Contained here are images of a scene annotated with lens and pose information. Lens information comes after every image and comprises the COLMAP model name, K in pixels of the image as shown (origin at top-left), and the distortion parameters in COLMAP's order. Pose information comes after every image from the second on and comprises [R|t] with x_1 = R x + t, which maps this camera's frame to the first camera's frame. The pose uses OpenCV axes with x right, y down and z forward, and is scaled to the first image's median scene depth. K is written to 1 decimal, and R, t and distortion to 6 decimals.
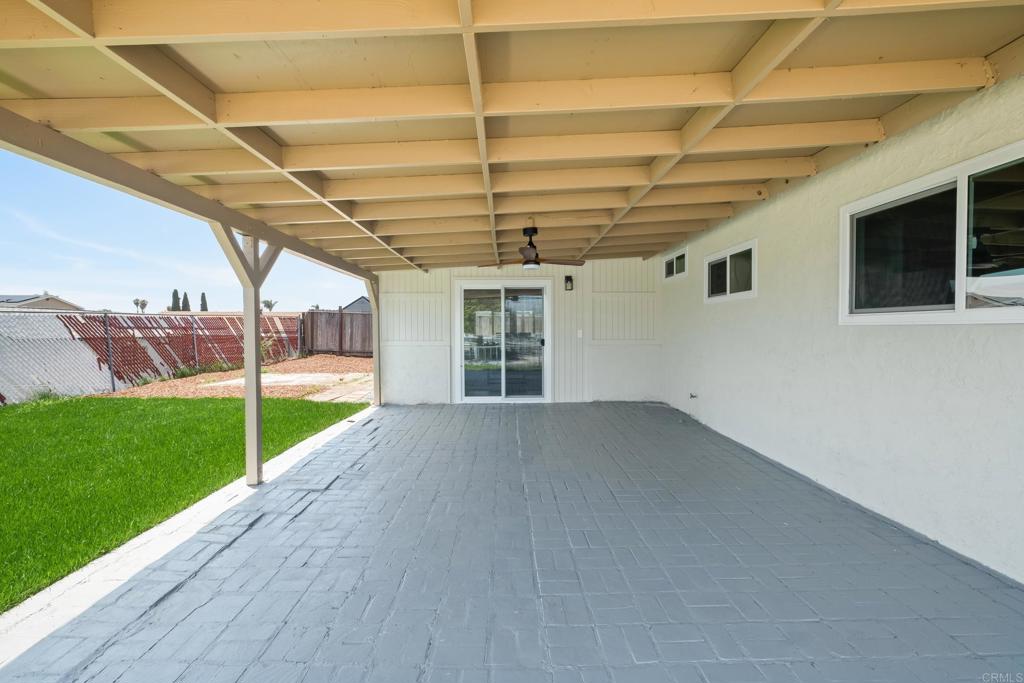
lens RADIAL K [[445.6, 0, 512.7], [0, 445.6, 337.6], [0, 0, 1]] dist [-0.009458, -0.000476]
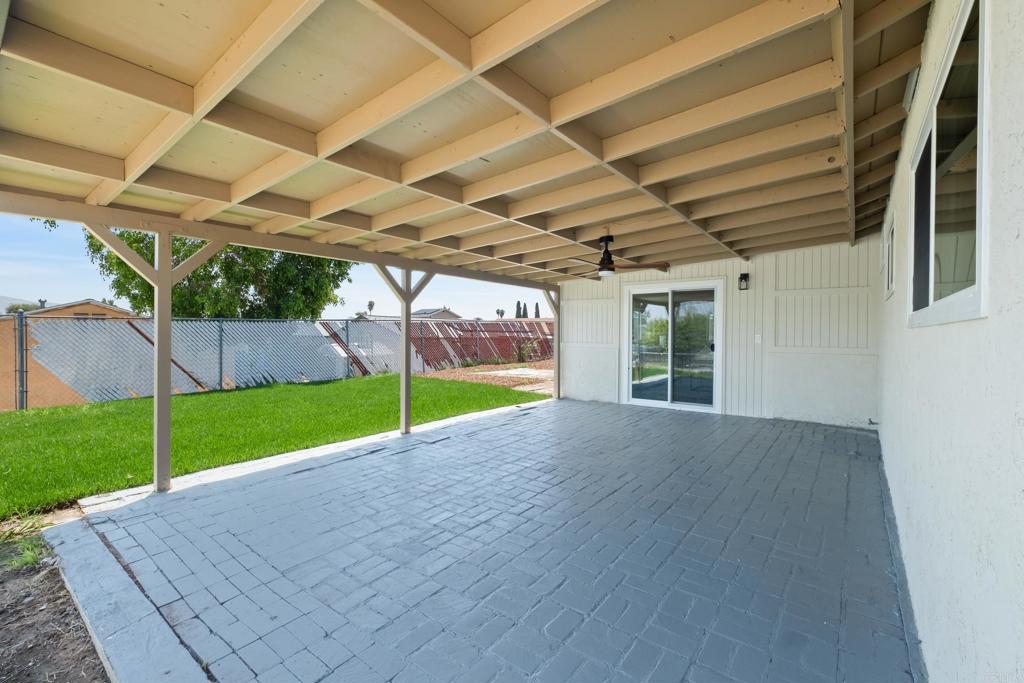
lens RADIAL K [[445.6, 0, 512.7], [0, 445.6, 337.6], [0, 0, 1]] dist [-0.009458, -0.000476]
pose [[0.780145, 0.013883, -0.625444, 0.320027], [-0.020435, 0.999786, -0.003298, 0.001437], [0.625265, 0.015354, 0.780262, 0.021968]]
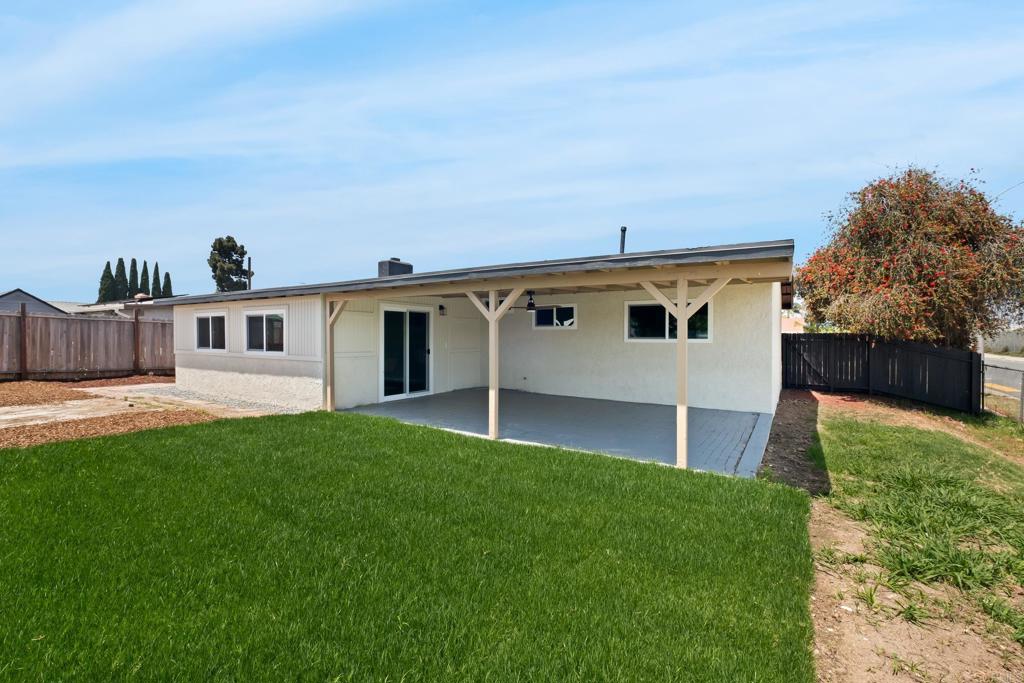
lens RADIAL K [[445.6, 0, 512.7], [0, 445.6, 337.6], [0, 0, 1]] dist [-0.009458, -0.000476]
pose [[0.552517, 0.001045, 0.833501, -0.955737], [0.008687, 0.999938, -0.007011, -0.021494], [-0.833457, 0.011114, 0.552473, 0.005000]]
